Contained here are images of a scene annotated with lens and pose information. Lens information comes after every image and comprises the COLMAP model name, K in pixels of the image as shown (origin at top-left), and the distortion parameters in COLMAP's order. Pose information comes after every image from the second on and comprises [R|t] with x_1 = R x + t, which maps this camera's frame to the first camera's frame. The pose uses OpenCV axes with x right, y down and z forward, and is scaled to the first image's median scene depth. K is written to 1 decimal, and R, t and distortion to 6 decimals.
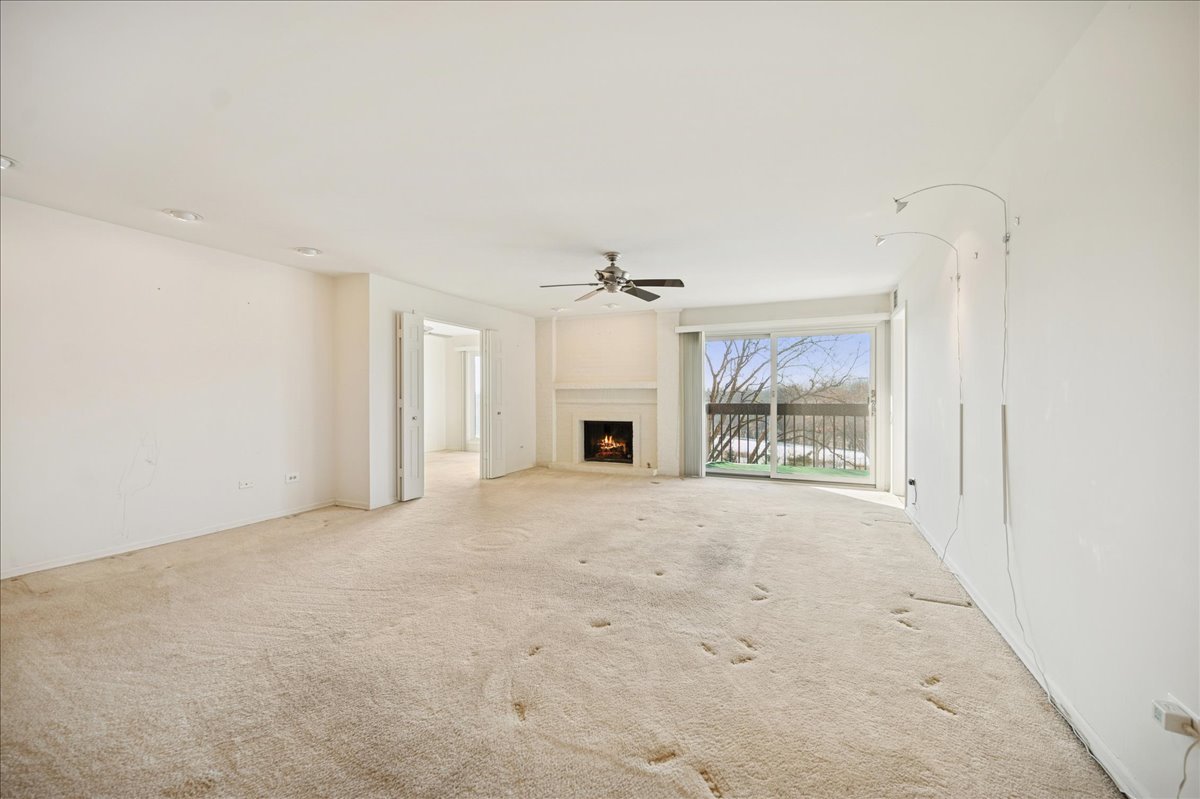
lens RADIAL K [[475.4, 0, 604.7], [0, 475.4, 397.0], [0, 0, 1]] dist [0.001037, 0.000079]
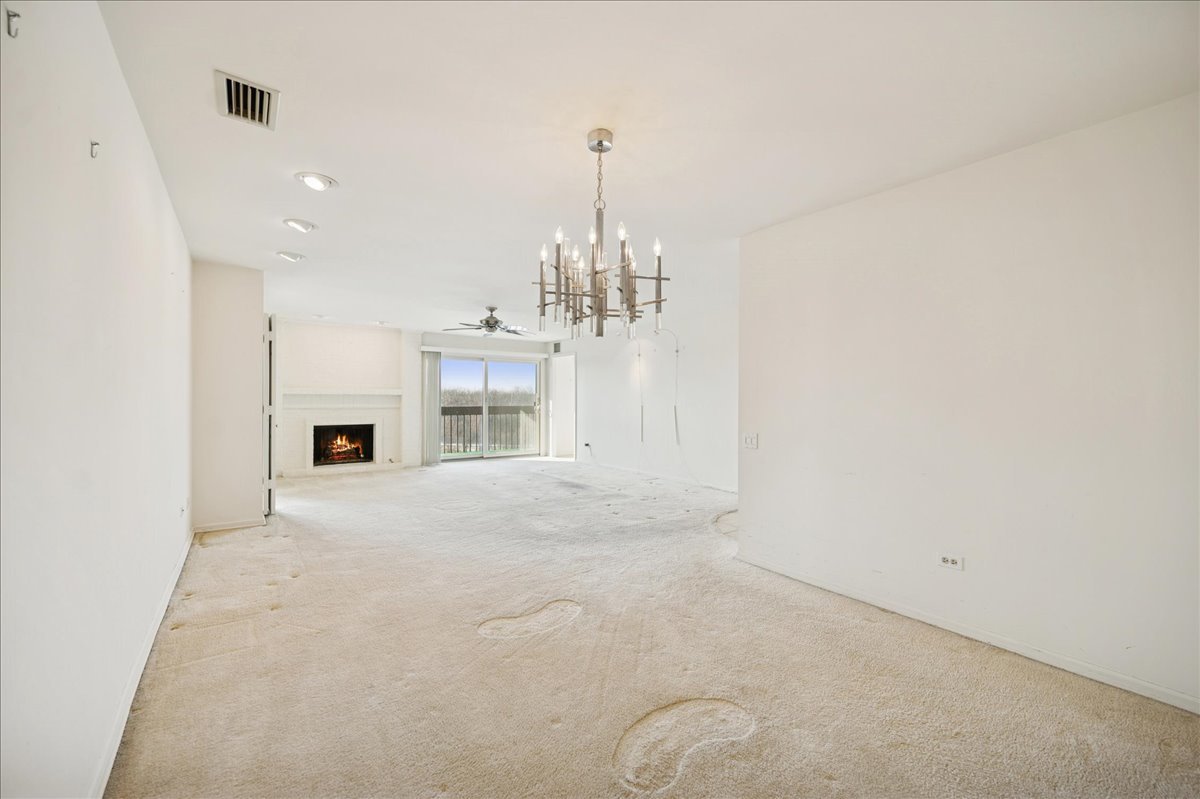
lens RADIAL K [[475.4, 0, 604.7], [0, 475.4, 397.0], [0, 0, 1]] dist [0.001037, 0.000079]
pose [[0.486355, 0.008006, 0.873724, -0.698777], [-0.002408, 0.999967, -0.007822, -0.004752], [-0.873758, 0.001700, 0.486358, -0.027523]]
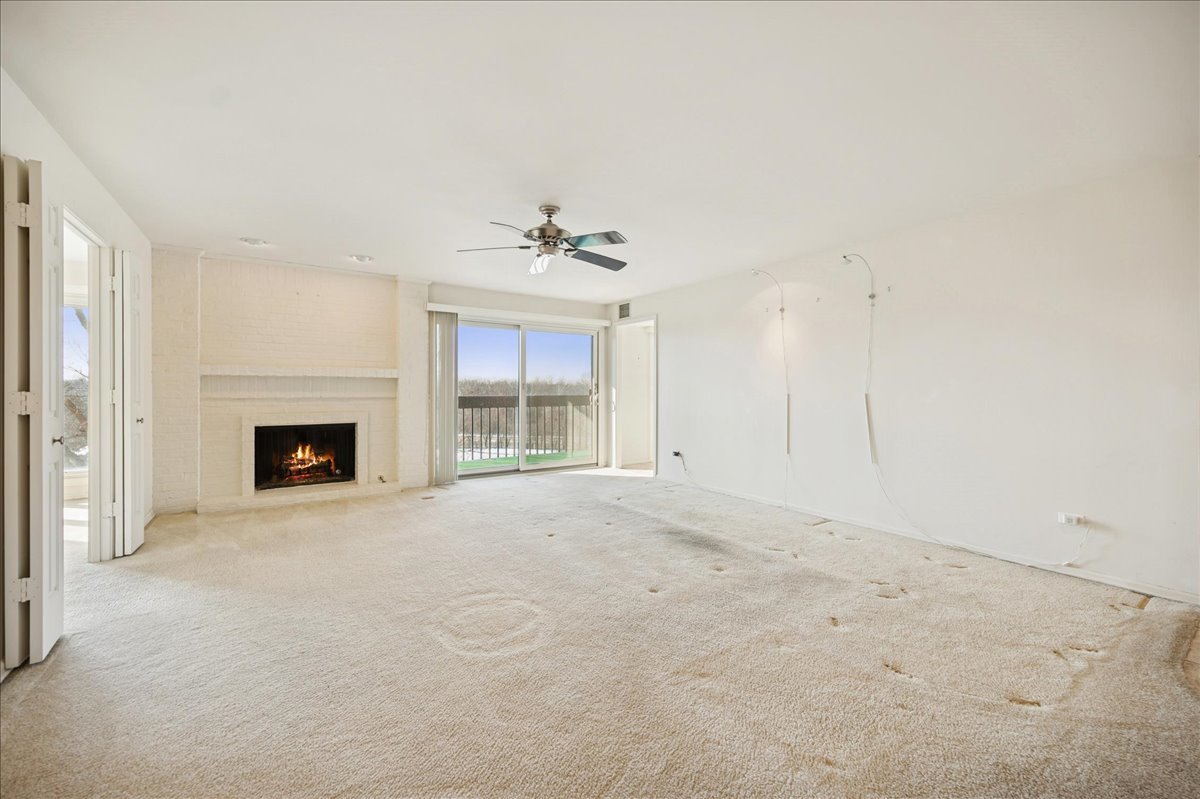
lens RADIAL K [[476.4, 0, 603.1], [0, 476.4, 391.7], [0, 0, 1]] dist [0.000181, -0.000021]
pose [[0.522876, -0.000406, 0.852409, -0.382774], [-0.001233, 0.999998, 0.001233, 0.003014], [-0.852408, -0.001696, 0.522875, 0.315921]]
